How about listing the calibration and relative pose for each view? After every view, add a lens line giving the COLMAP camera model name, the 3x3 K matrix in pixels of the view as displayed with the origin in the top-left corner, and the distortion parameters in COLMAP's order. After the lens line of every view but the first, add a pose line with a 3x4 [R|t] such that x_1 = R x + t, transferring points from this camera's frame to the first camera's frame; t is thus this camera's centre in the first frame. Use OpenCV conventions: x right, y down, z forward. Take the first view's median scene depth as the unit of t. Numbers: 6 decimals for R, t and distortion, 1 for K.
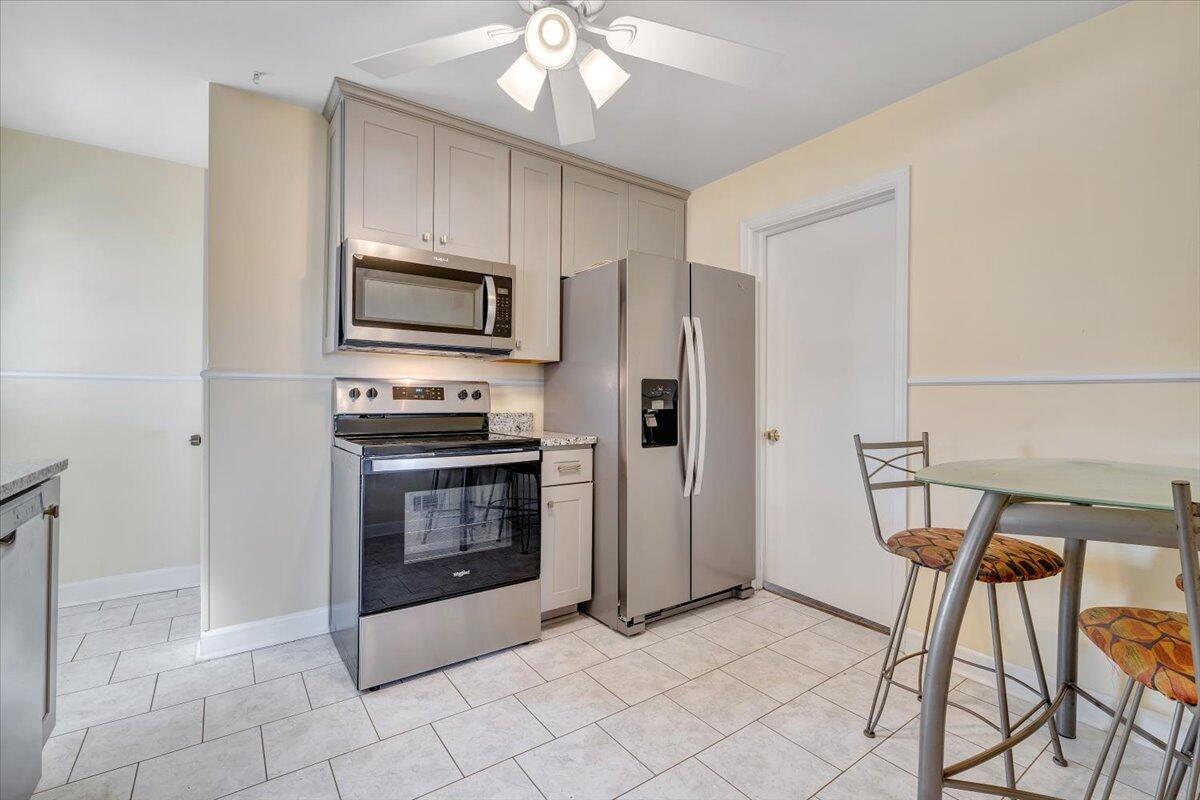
lens RADIAL K [[525.9, 0, 590.2], [0, 525.9, 394.3], [0, 0, 1]] dist [0.008118, -0.000001]
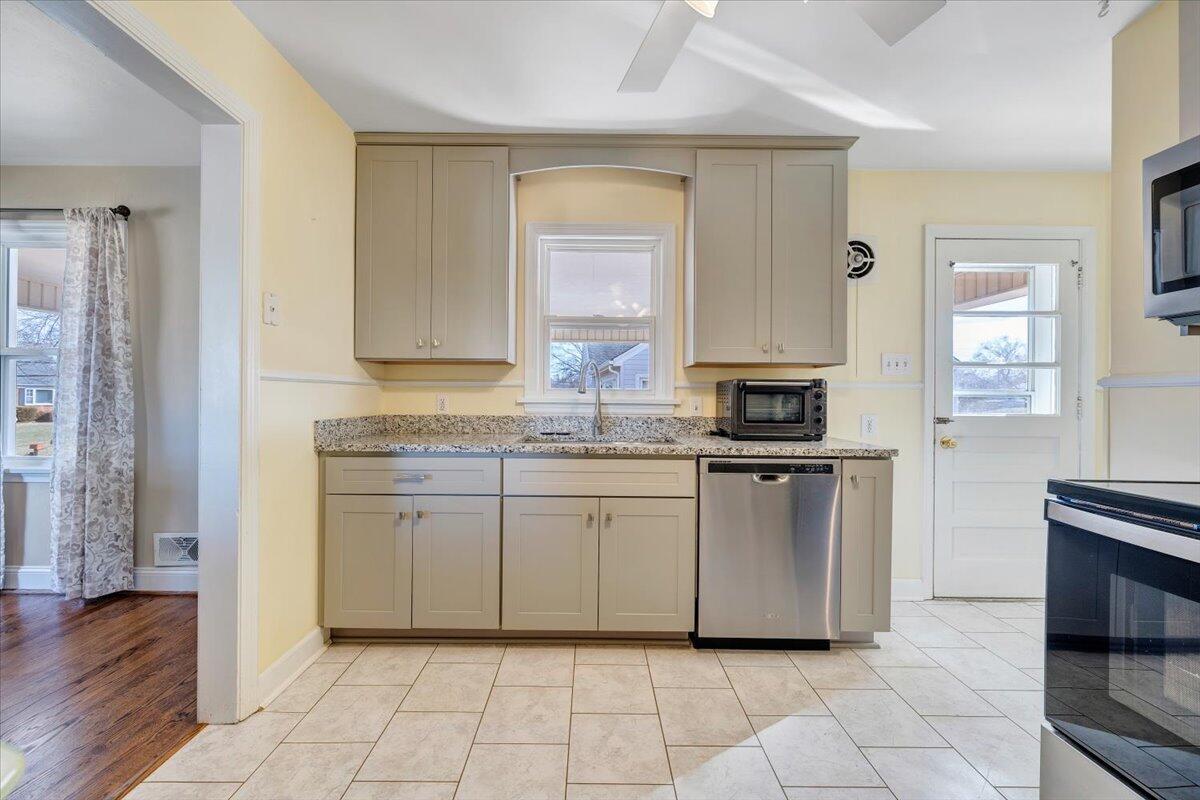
lens RADIAL K [[479.6, 0, 593.7], [0, 479.6, 396.5], [0, 0, 1]] dist [0.000694, -0.000086]
pose [[-0.576456, -0.016385, -0.816964, 0.333088], [-0.010862, 0.999864, -0.012389, 0.002906], [0.817056, 0.001732, -0.576555, 0.681894]]
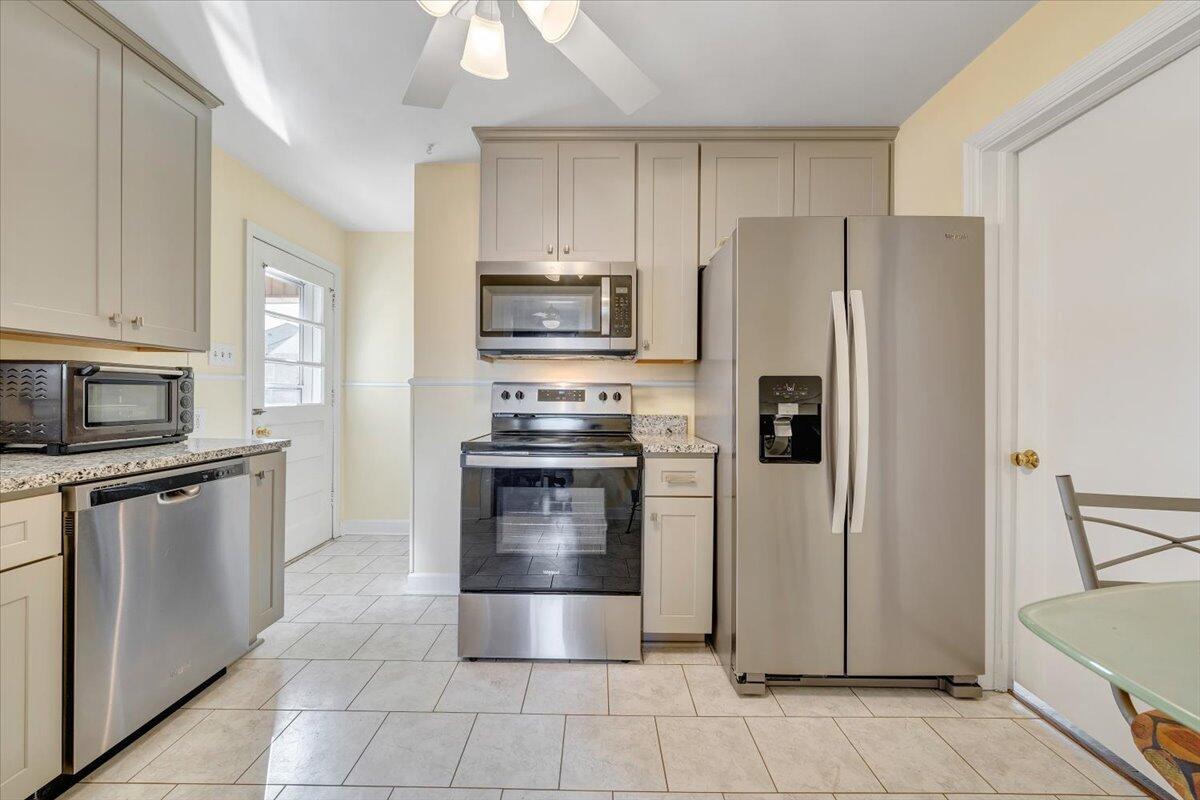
lens RADIAL K [[457.2, 0, 597.3], [0, 457.2, 396.0], [0, 0, 1]] dist [0.000757, 0.000106]
pose [[0.812799, -0.002572, -0.582539, 0.289327], [0.001818, 0.999997, -0.001877, 0.001628], [0.582542, 0.000466, 0.812801, 0.284455]]
